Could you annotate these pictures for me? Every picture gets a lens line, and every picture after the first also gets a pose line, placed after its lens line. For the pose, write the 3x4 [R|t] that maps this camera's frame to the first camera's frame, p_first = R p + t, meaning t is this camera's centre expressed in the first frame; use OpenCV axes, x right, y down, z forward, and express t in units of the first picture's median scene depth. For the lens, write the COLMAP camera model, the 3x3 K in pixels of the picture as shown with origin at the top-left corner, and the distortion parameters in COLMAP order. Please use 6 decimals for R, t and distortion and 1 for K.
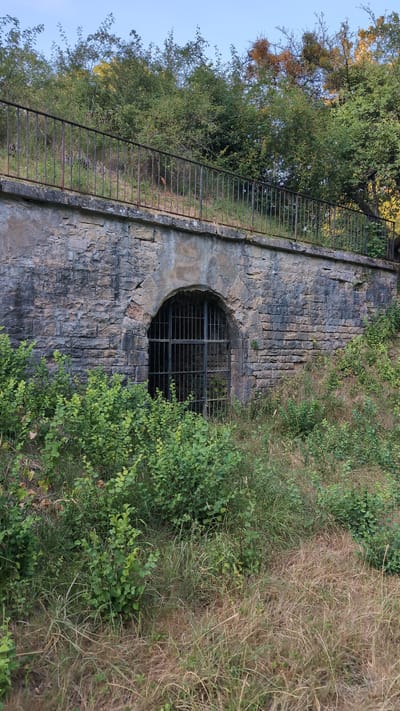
lens RADIAL K [[518.1, 0, 199.4], [0, 518.1, 353.9], [0, 0, 1]] dist [-0.019192, 0.005714]
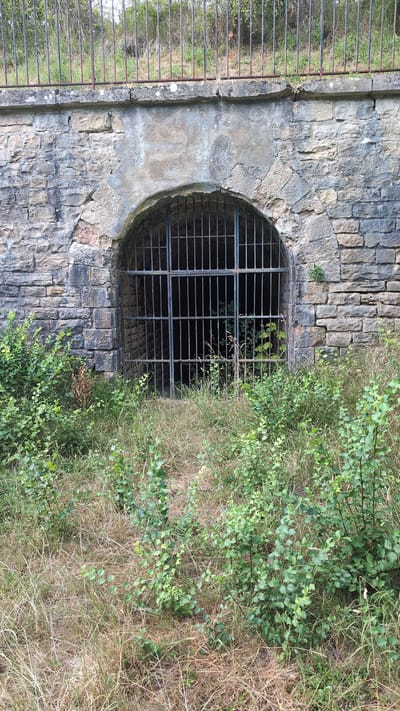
lens RADIAL K [[518.1, 0, 200.3], [0, 518.1, 357.6], [0, 0, 1]] dist [-0.019192, 0.005714]
pose [[0.701897, 0.068156, -0.709010, 0.497293], [0.005748, 0.994837, 0.101323, 0.019128], [0.712255, -0.075193, 0.697882, 0.550000]]
